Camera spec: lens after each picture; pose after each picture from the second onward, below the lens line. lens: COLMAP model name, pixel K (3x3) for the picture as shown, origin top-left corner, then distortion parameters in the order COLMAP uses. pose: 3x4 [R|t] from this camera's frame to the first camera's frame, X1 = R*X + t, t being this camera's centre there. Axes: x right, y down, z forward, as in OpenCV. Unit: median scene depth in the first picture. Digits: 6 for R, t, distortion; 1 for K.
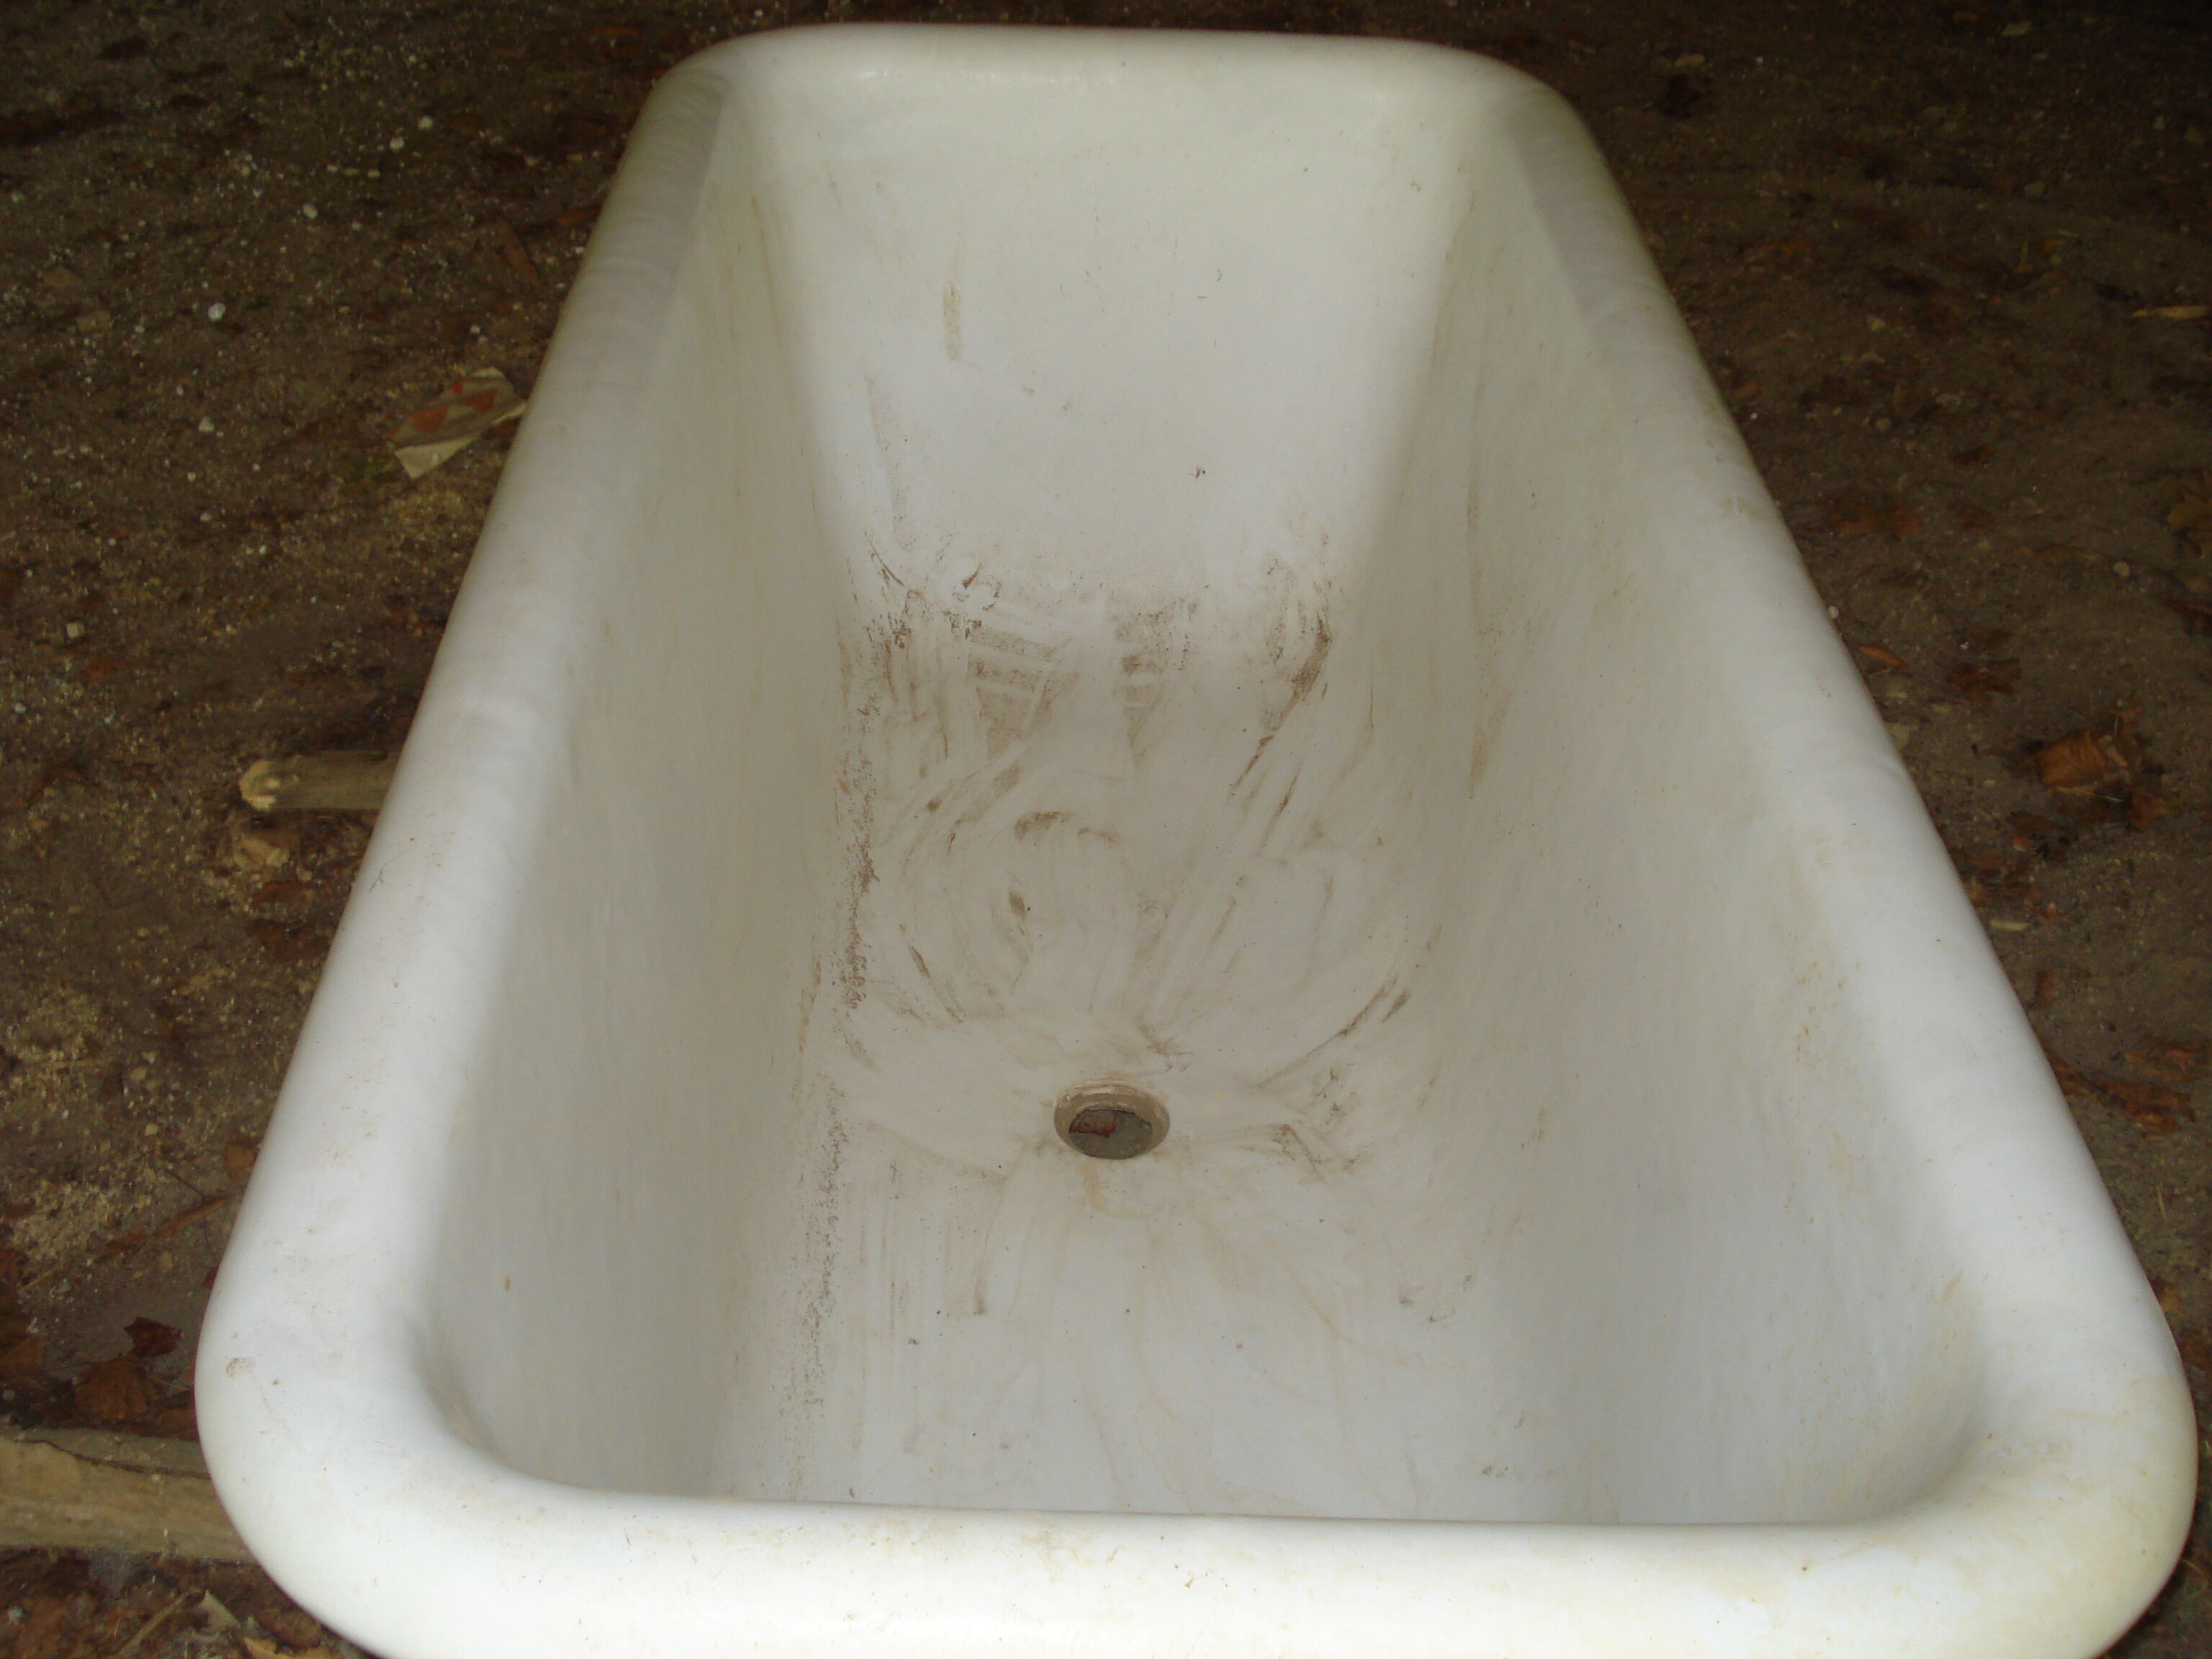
lens RADIAL K [[2491.4, 0, 1116.0], [0, 2491.4, 834.1], [0, 0, 1]] dist [-0.110972, 0.000000]
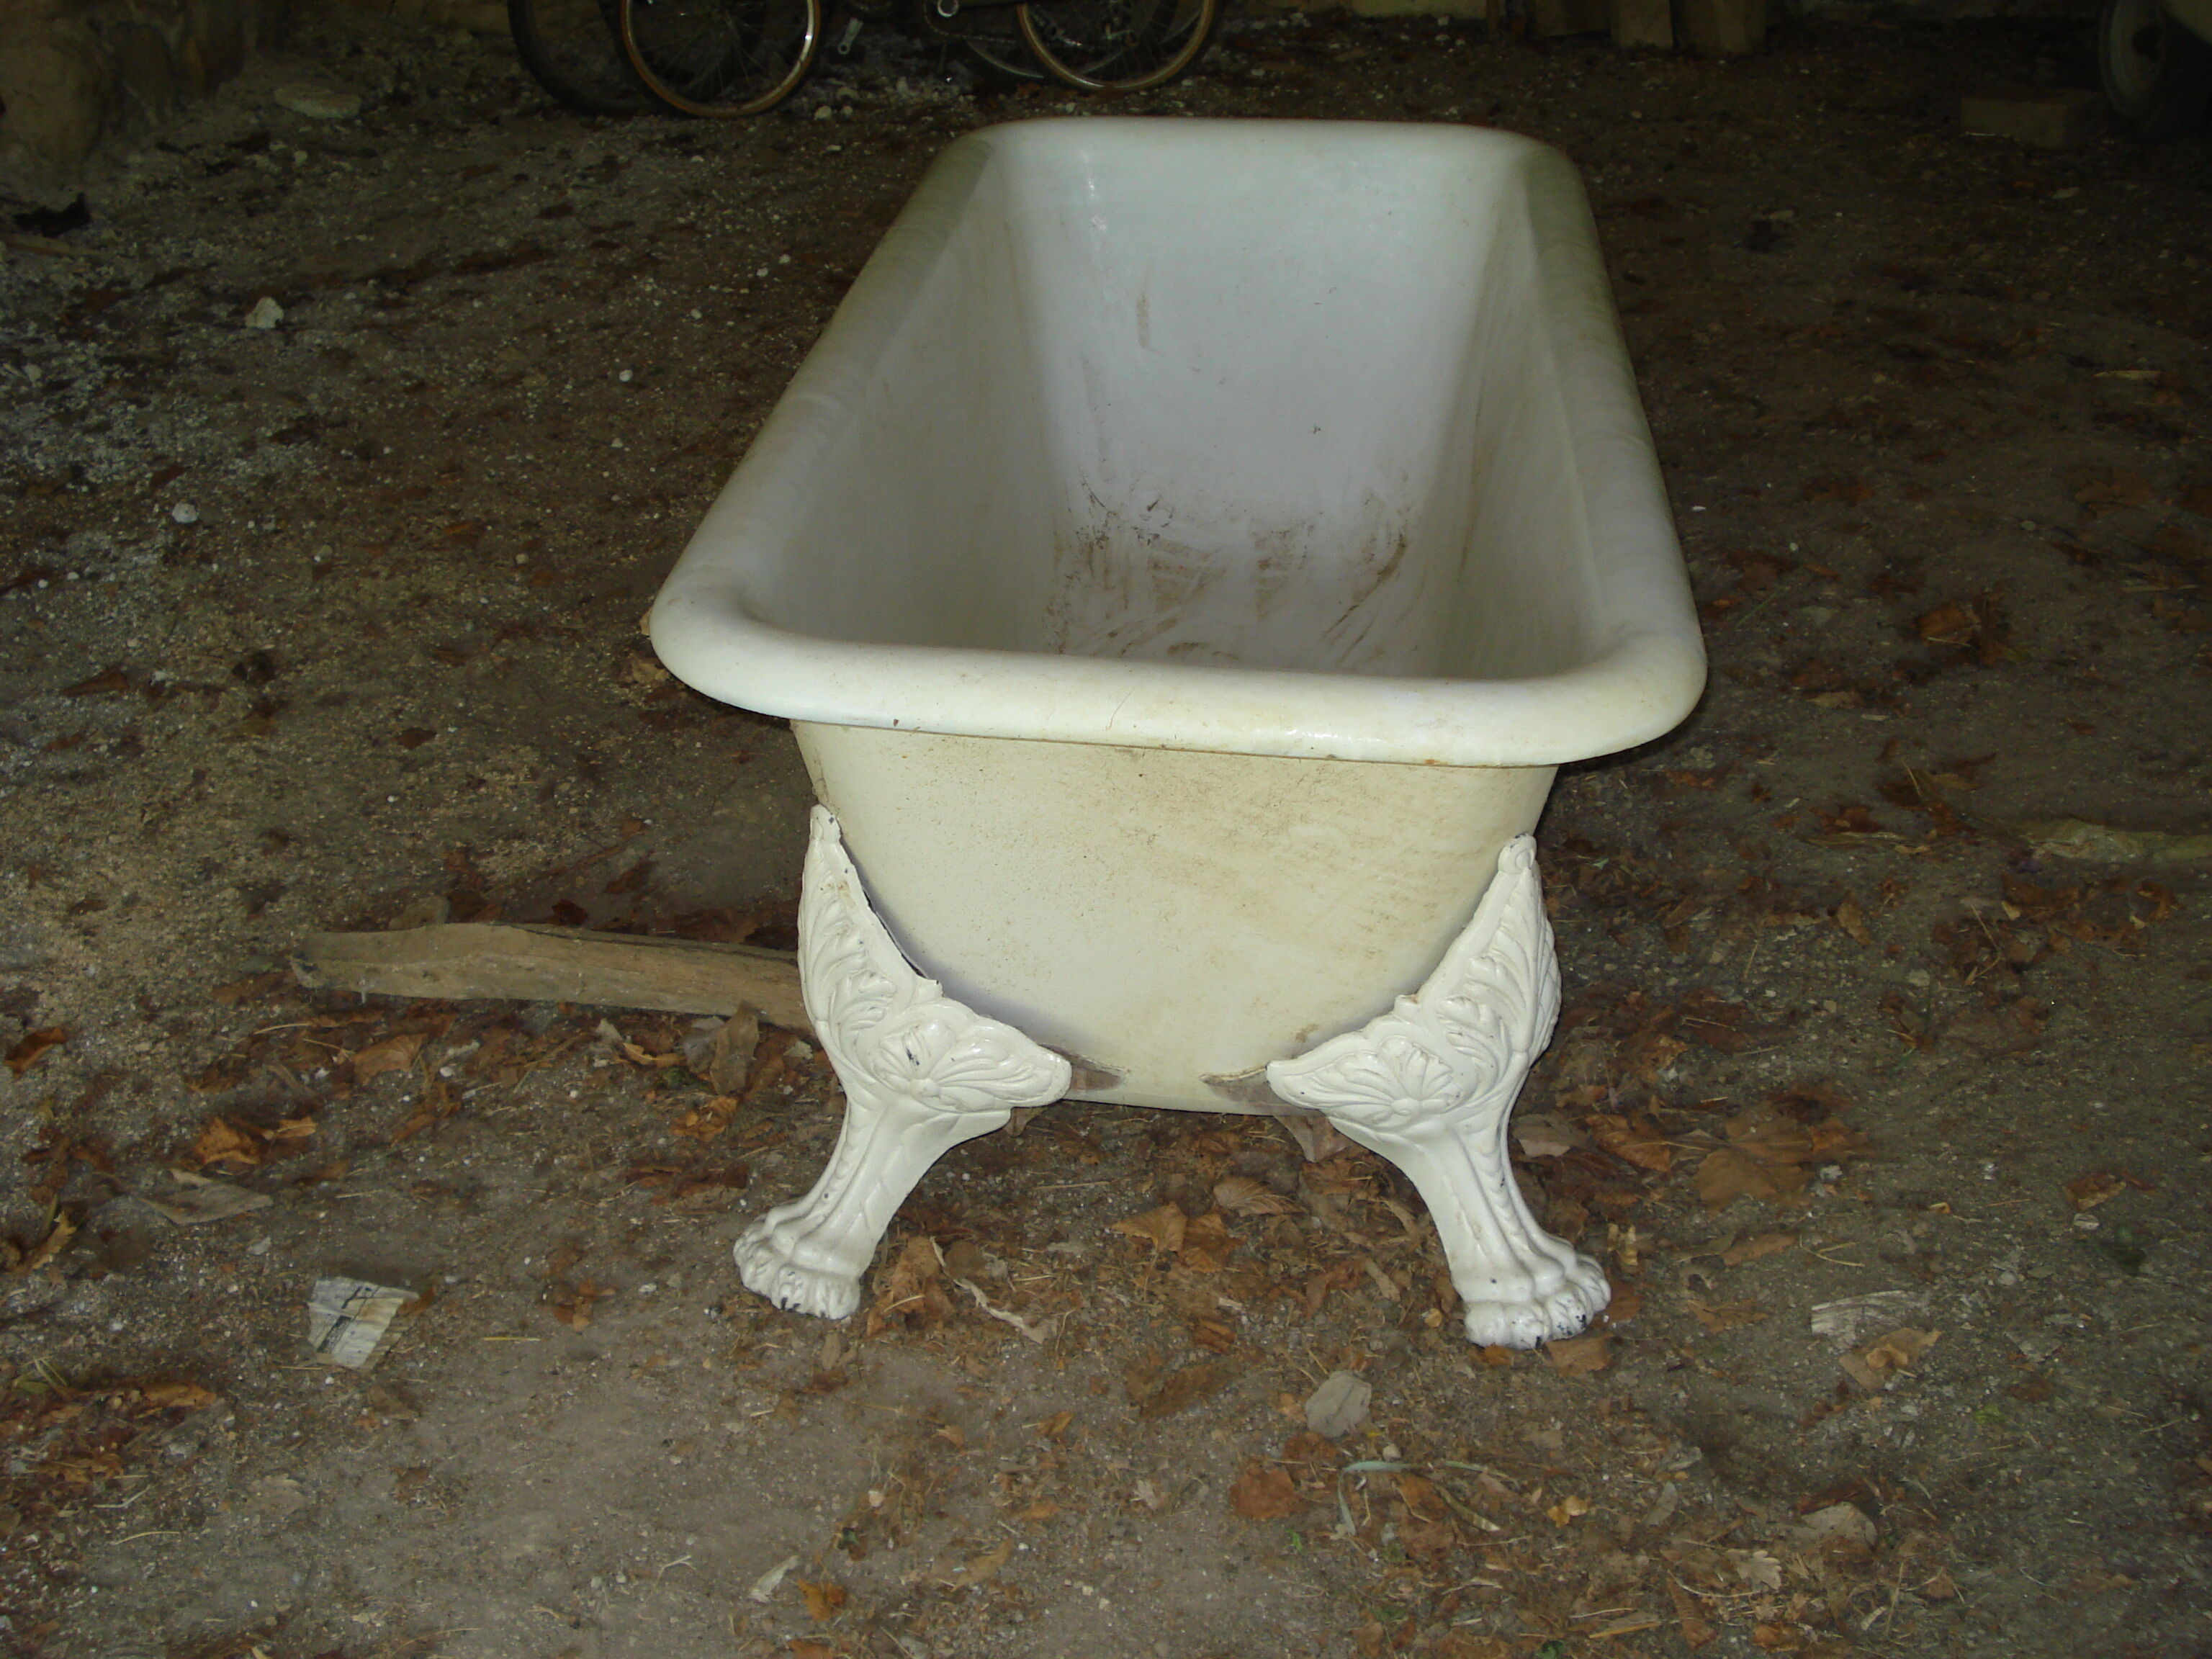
lens RADIAL K [[2491.4, 0, 1104.1], [0, 2491.4, 830.2], [0, 0, 1]] dist [-0.110972, 0.000000]
pose [[0.991119, 0.022939, -0.130986, 0.099533], [-0.038767, 0.992065, -0.119598, 0.241874], [0.127204, 0.123613, 0.984144, -0.356600]]
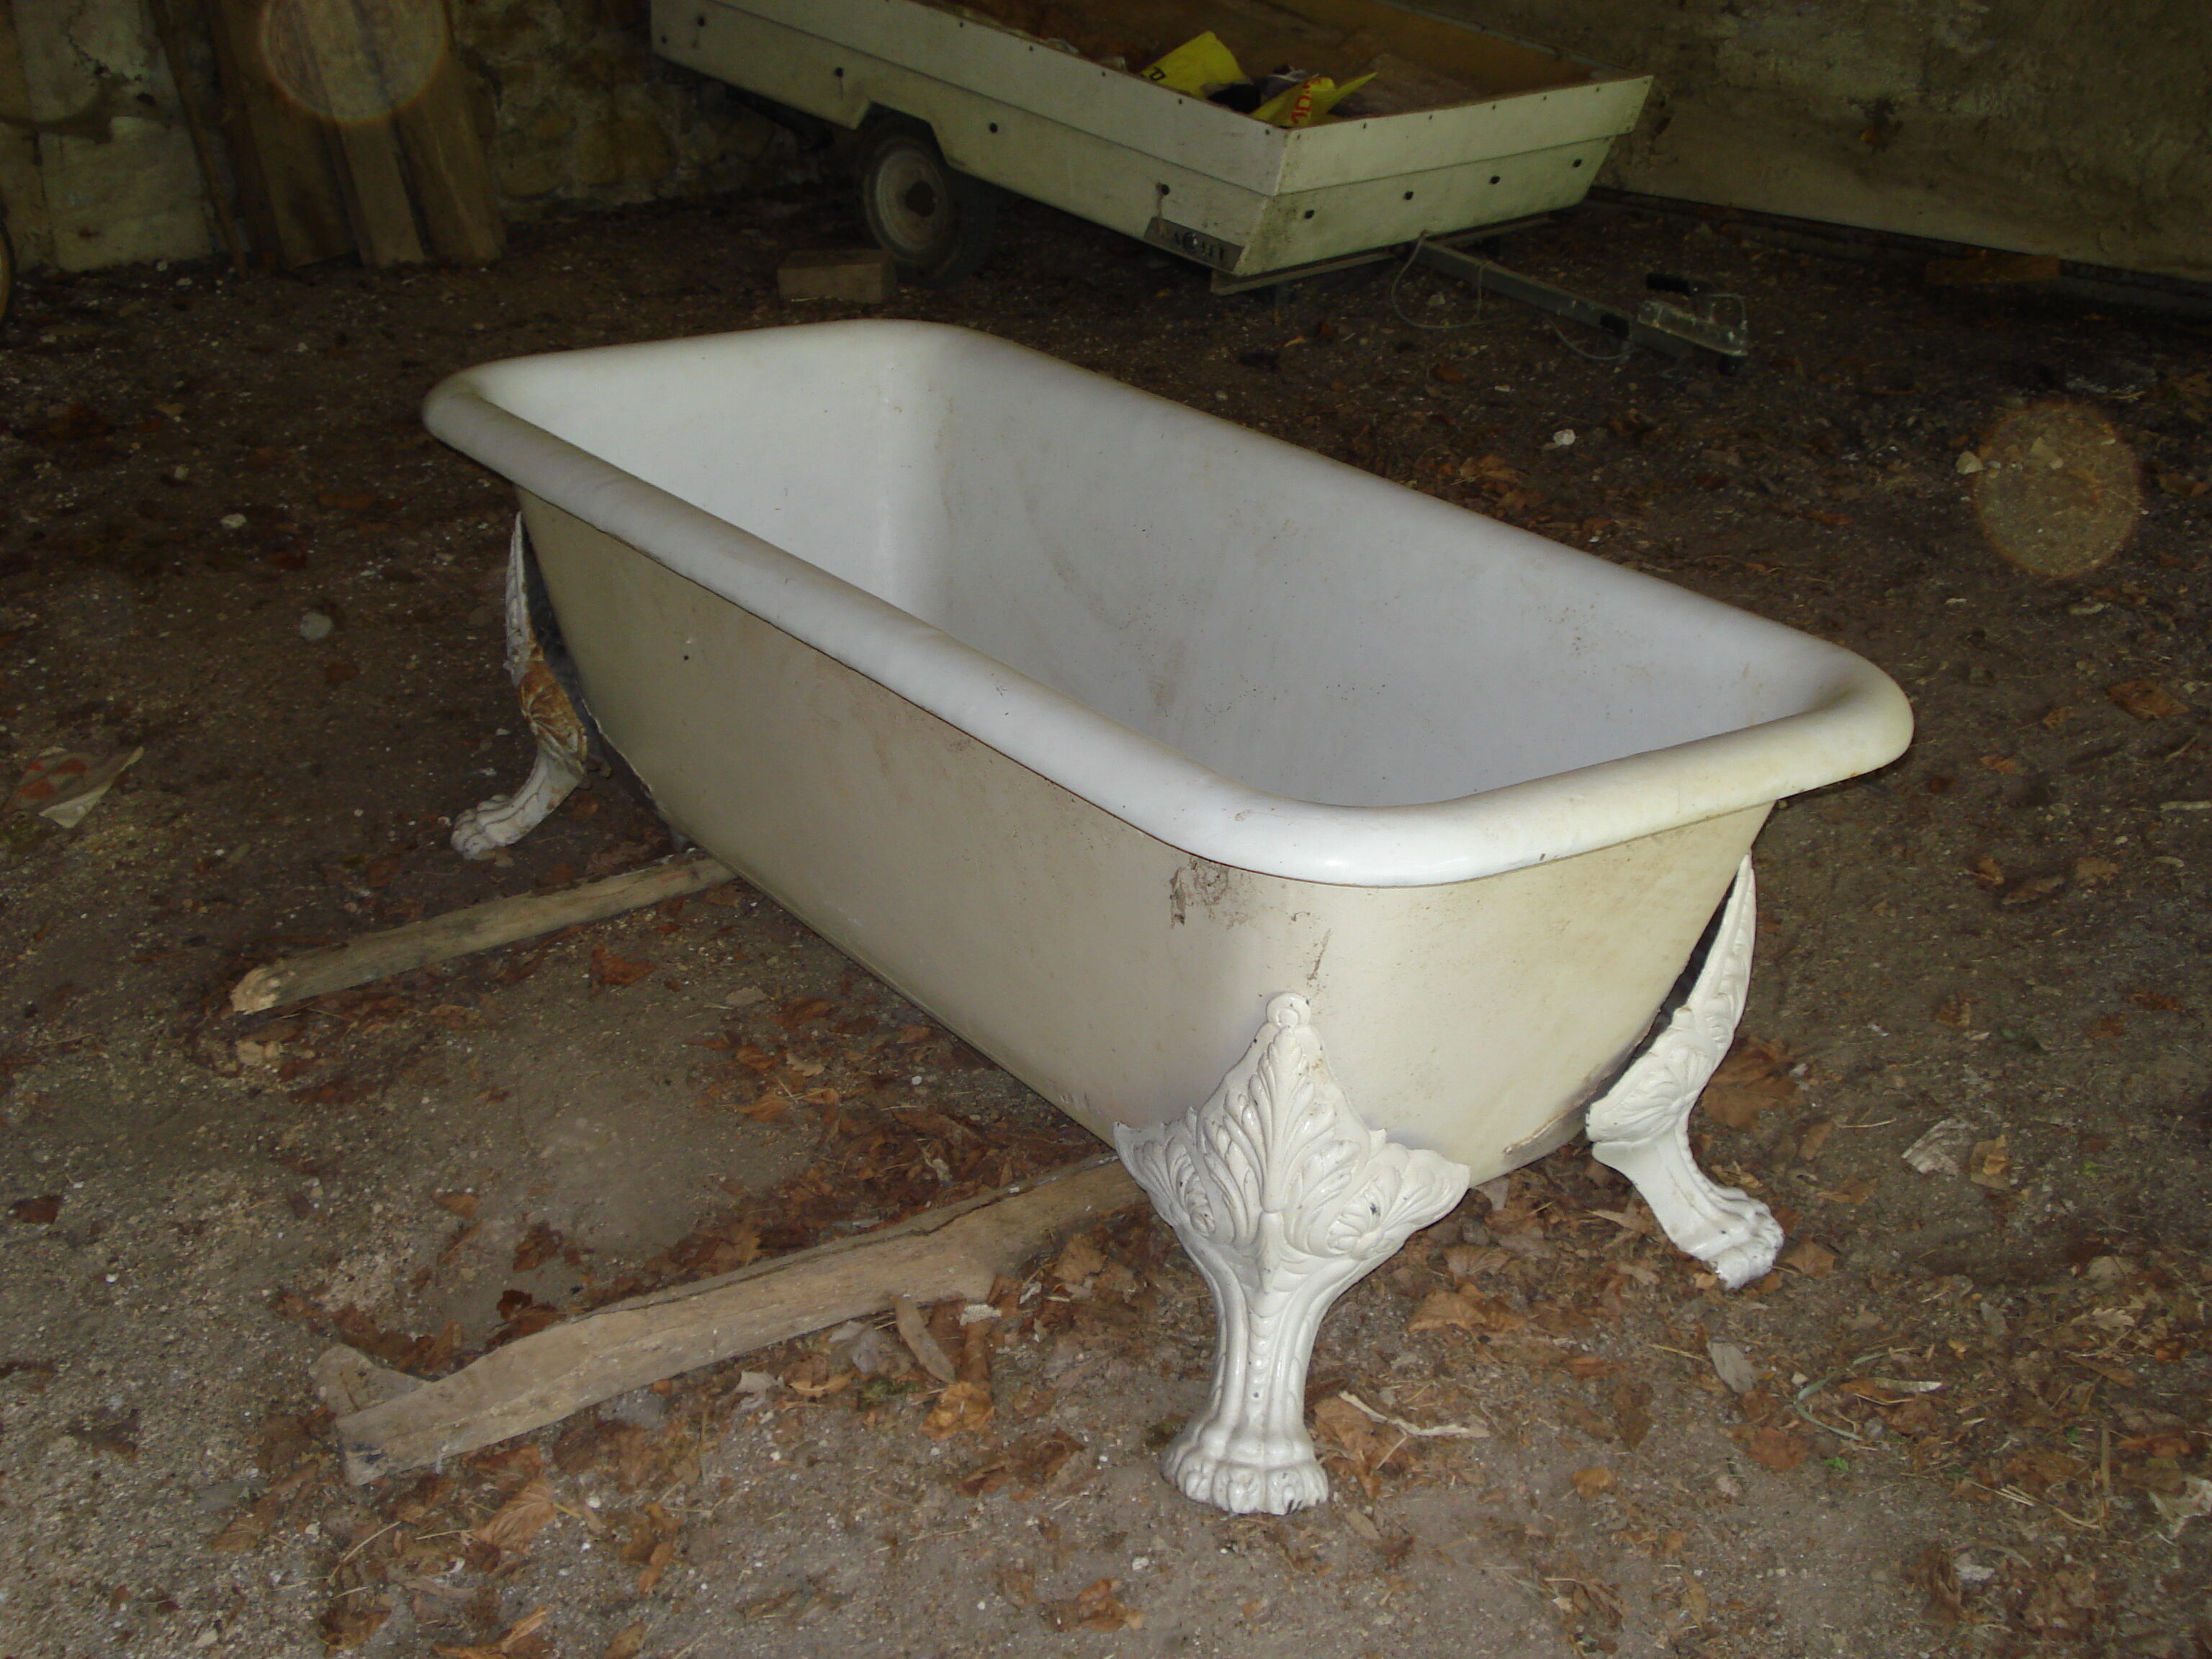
lens RADIAL K [[2491.4, 0, 1105.9], [0, 2491.4, 827.6], [0, 0, 1]] dist [-0.110972, 0.000000]
pose [[0.810923, -0.233128, 0.536708, -0.583960], [0.331113, 0.939057, -0.092390, 0.143349], [-0.482460, 0.252632, 0.838695, -0.238214]]
